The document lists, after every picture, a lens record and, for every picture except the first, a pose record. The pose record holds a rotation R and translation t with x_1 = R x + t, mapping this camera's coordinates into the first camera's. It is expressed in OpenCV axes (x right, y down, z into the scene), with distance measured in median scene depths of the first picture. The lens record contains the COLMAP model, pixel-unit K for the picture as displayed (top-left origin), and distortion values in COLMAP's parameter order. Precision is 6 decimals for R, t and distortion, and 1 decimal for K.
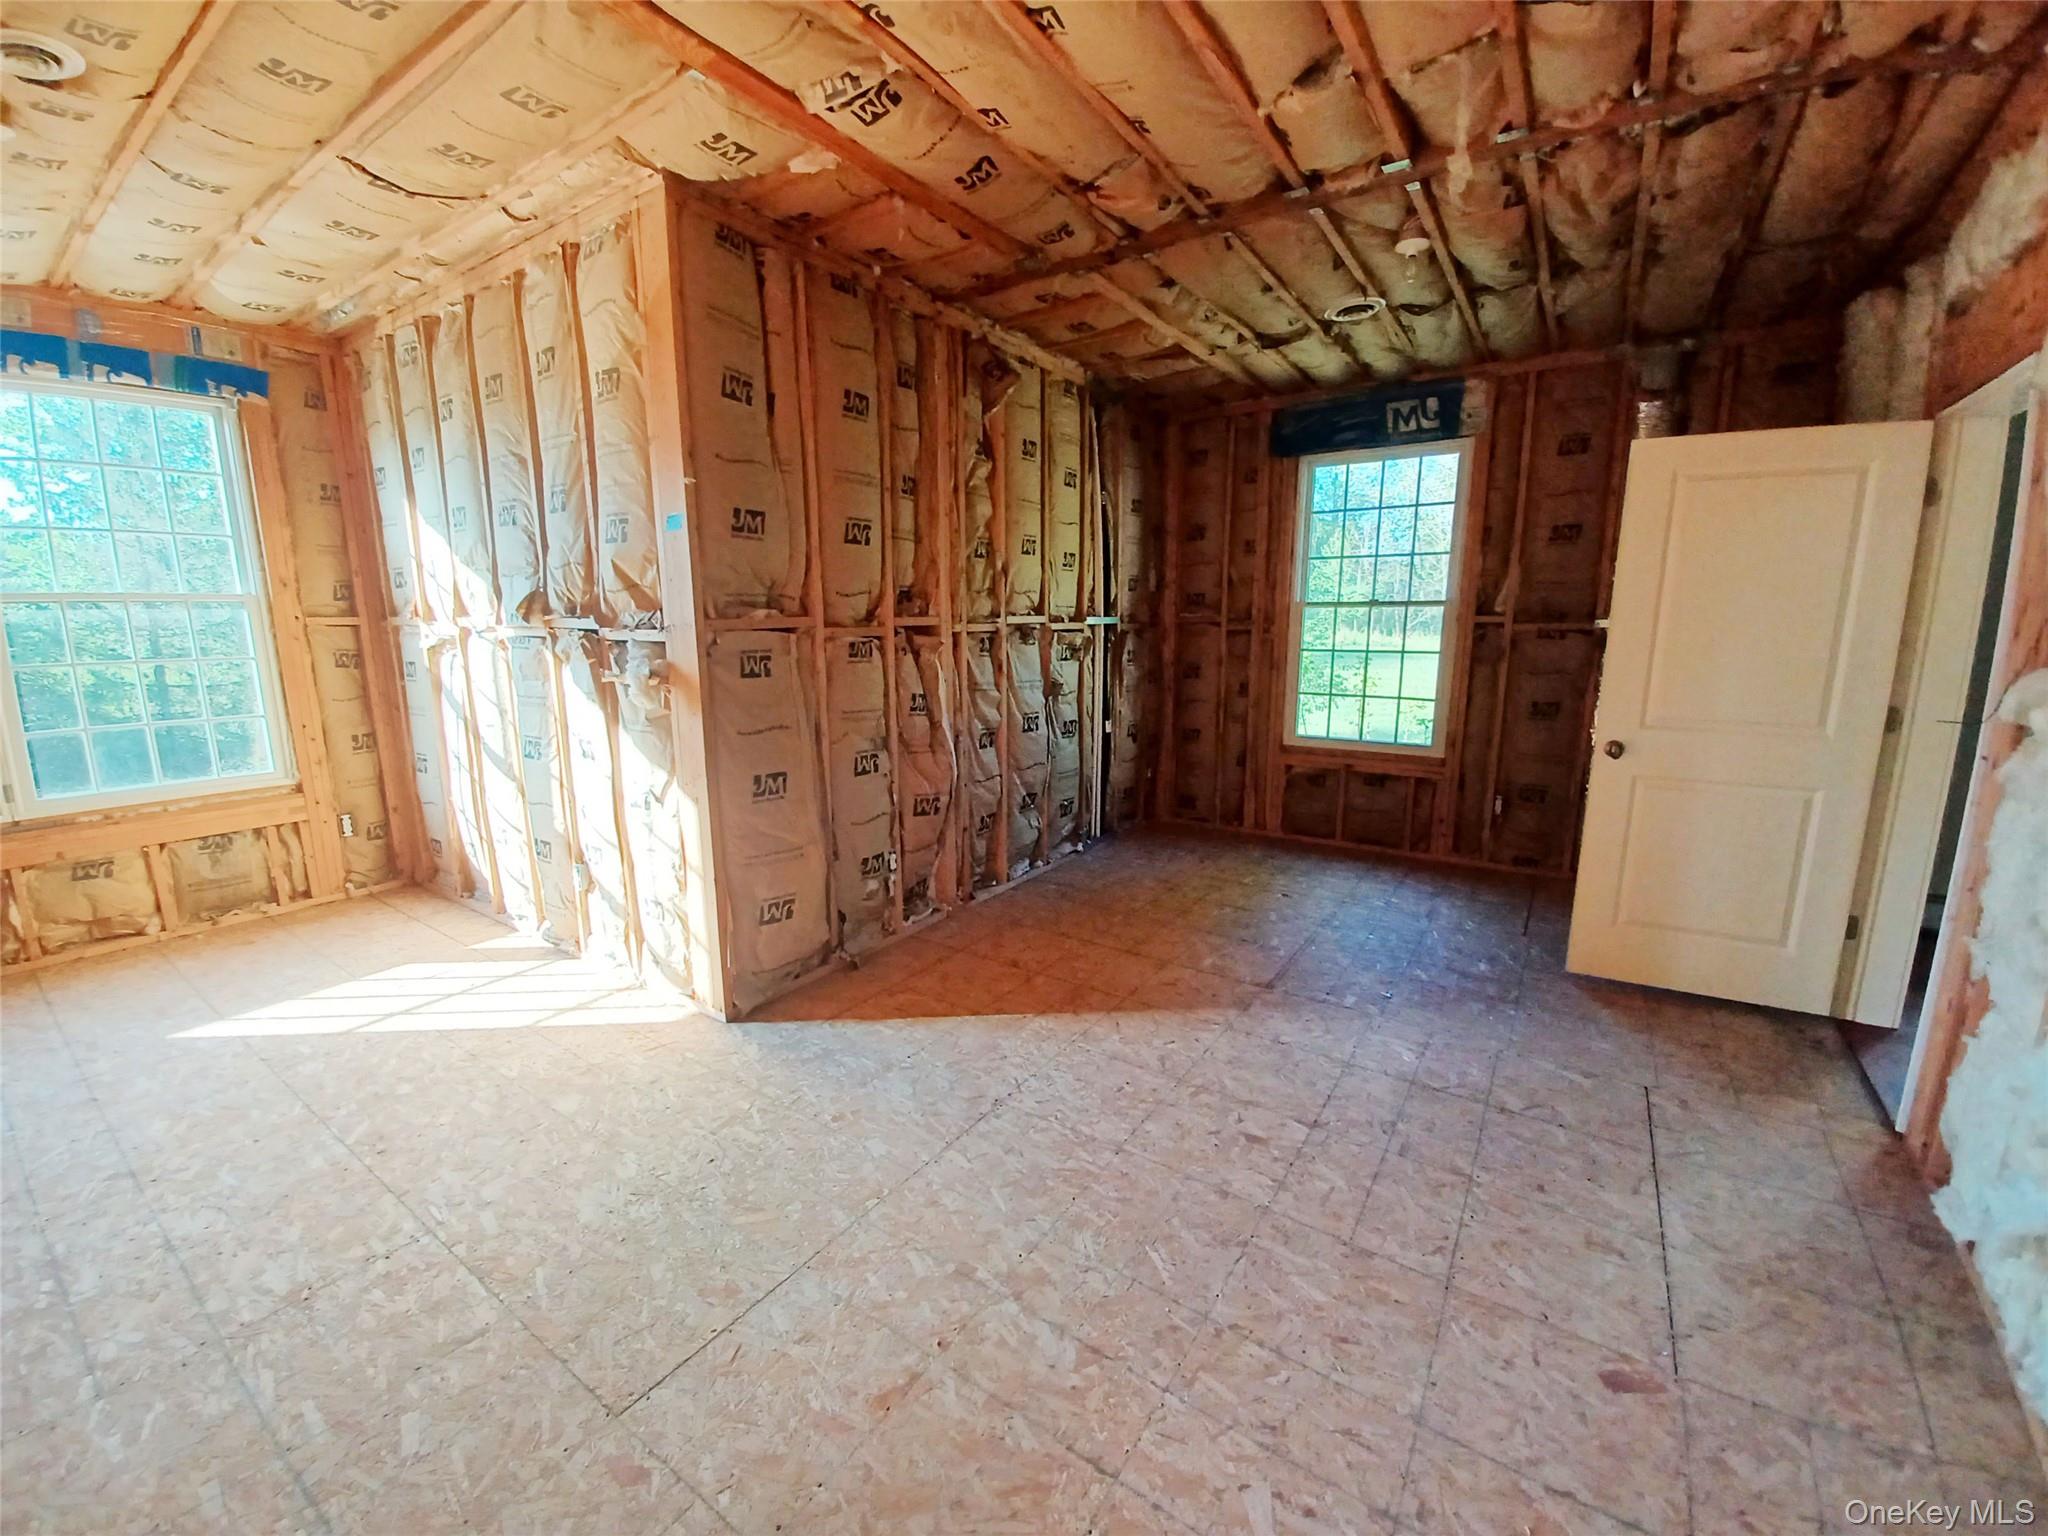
lens RADIAL K [[844.9, 0, 1019.8], [0, 844.9, 783.4], [0, 0, 1]] dist [0.010168, -0.014433]
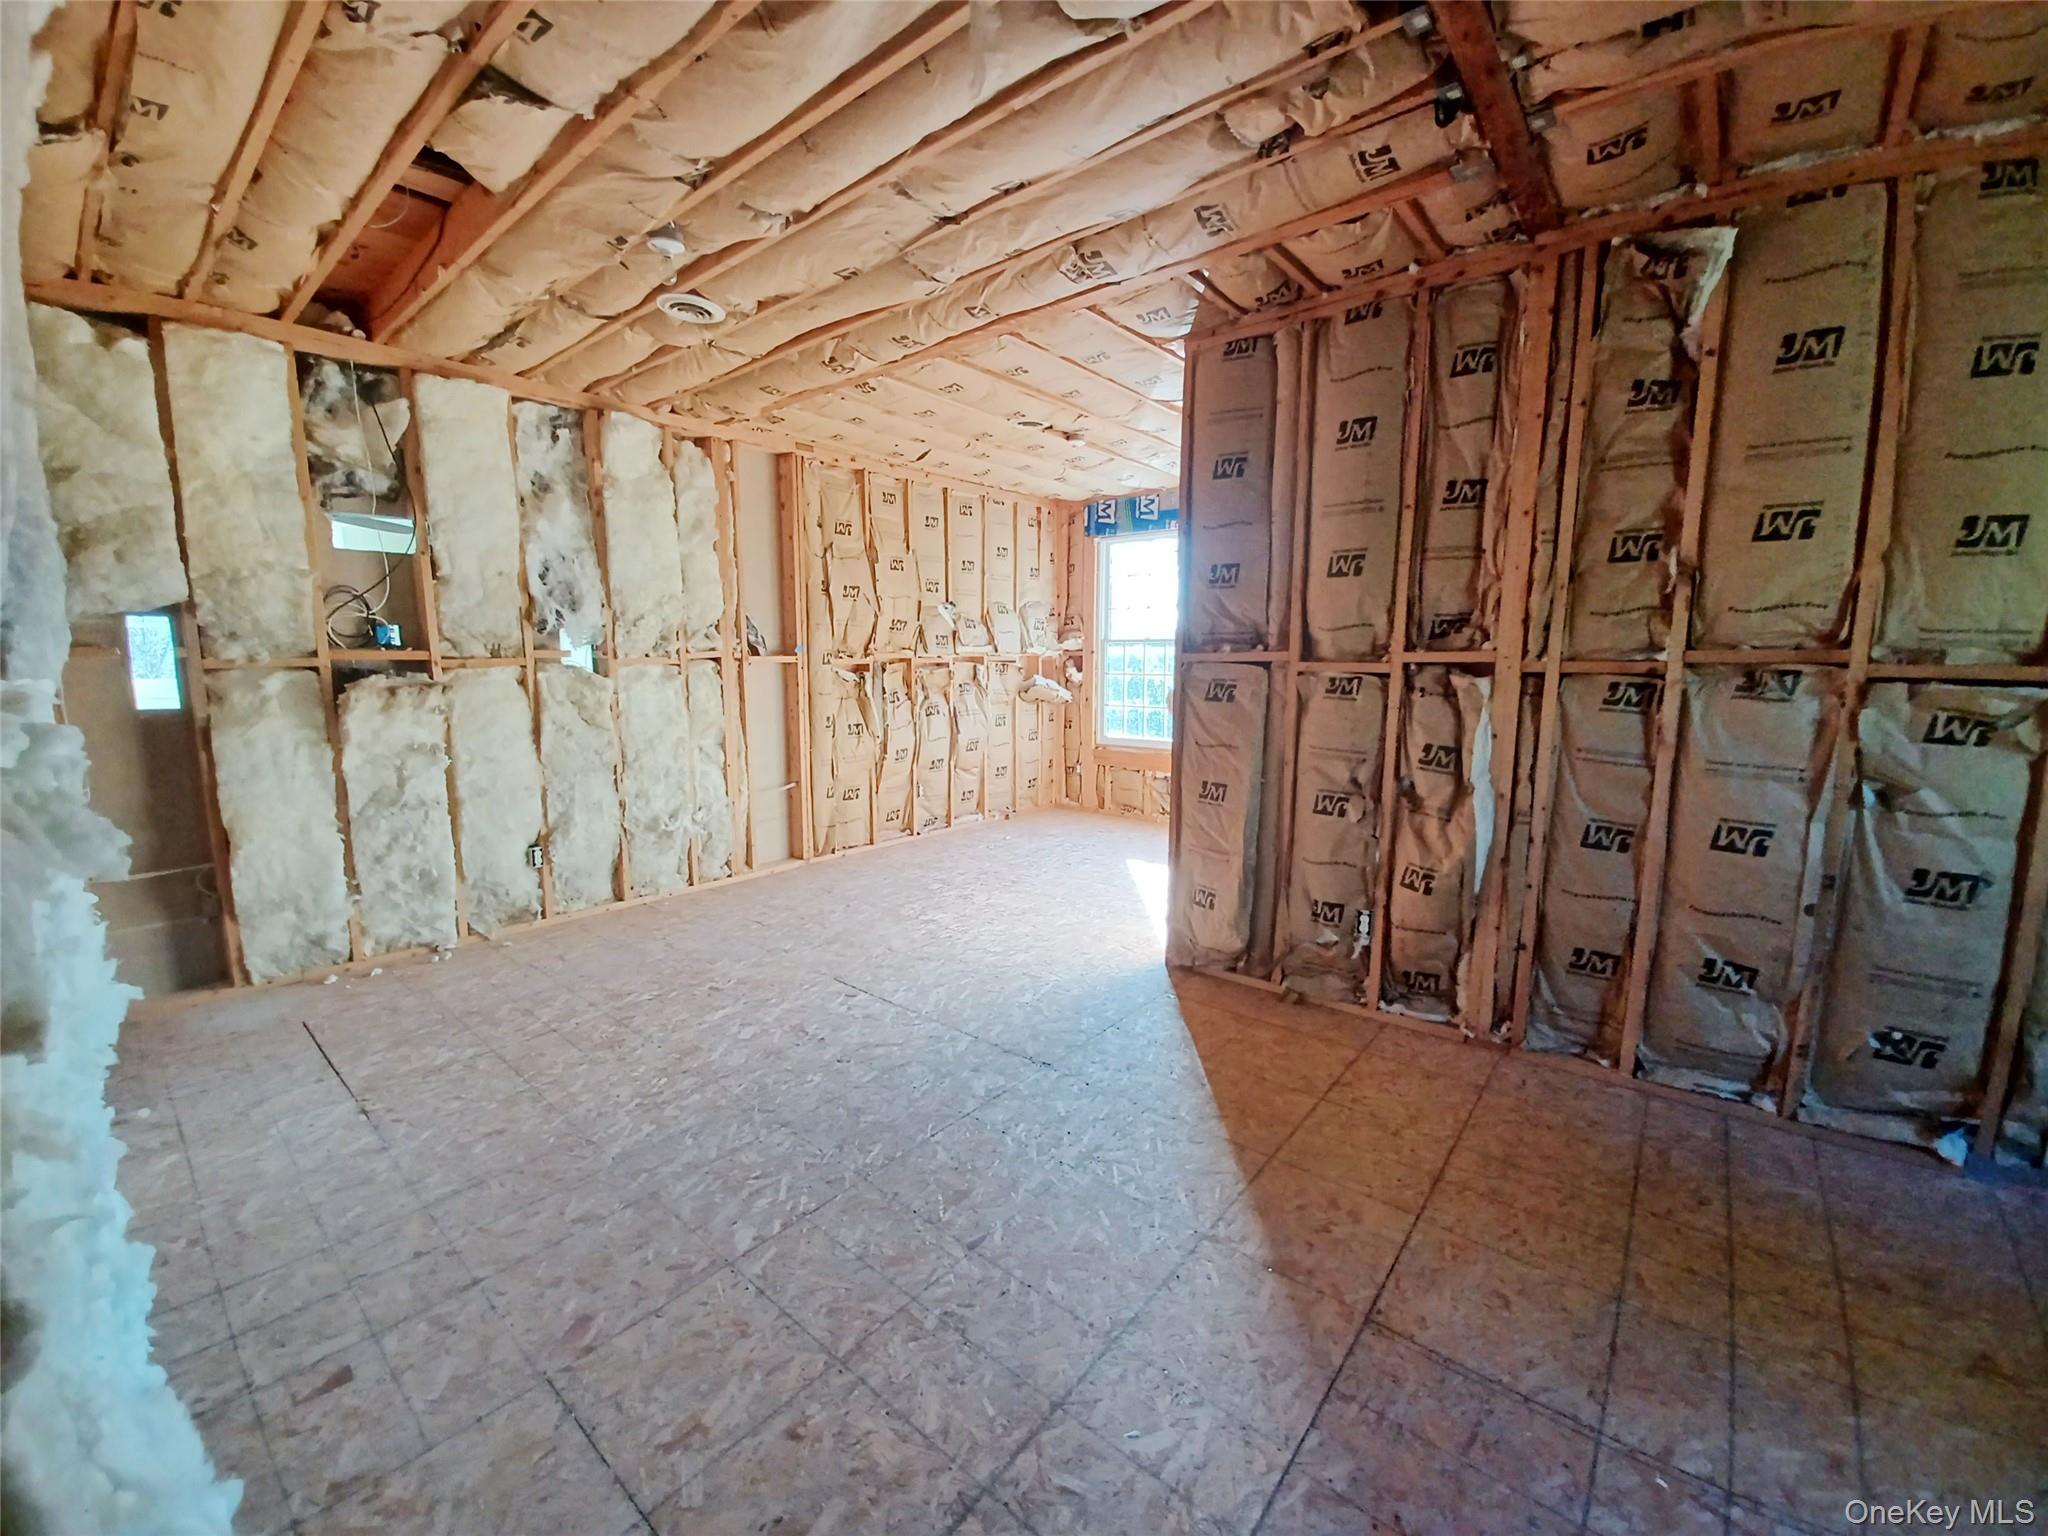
lens RADIAL K [[844.9, 0, 1019.8], [0, 844.9, 783.4], [0, 0, 1]] dist [0.010168, -0.014433]
pose [[-0.129765, 0.151514, -0.979900, 0.768627], [-0.189751, 0.966197, 0.174523, -0.141308], [0.973219, 0.208584, -0.096628, 0.720668]]
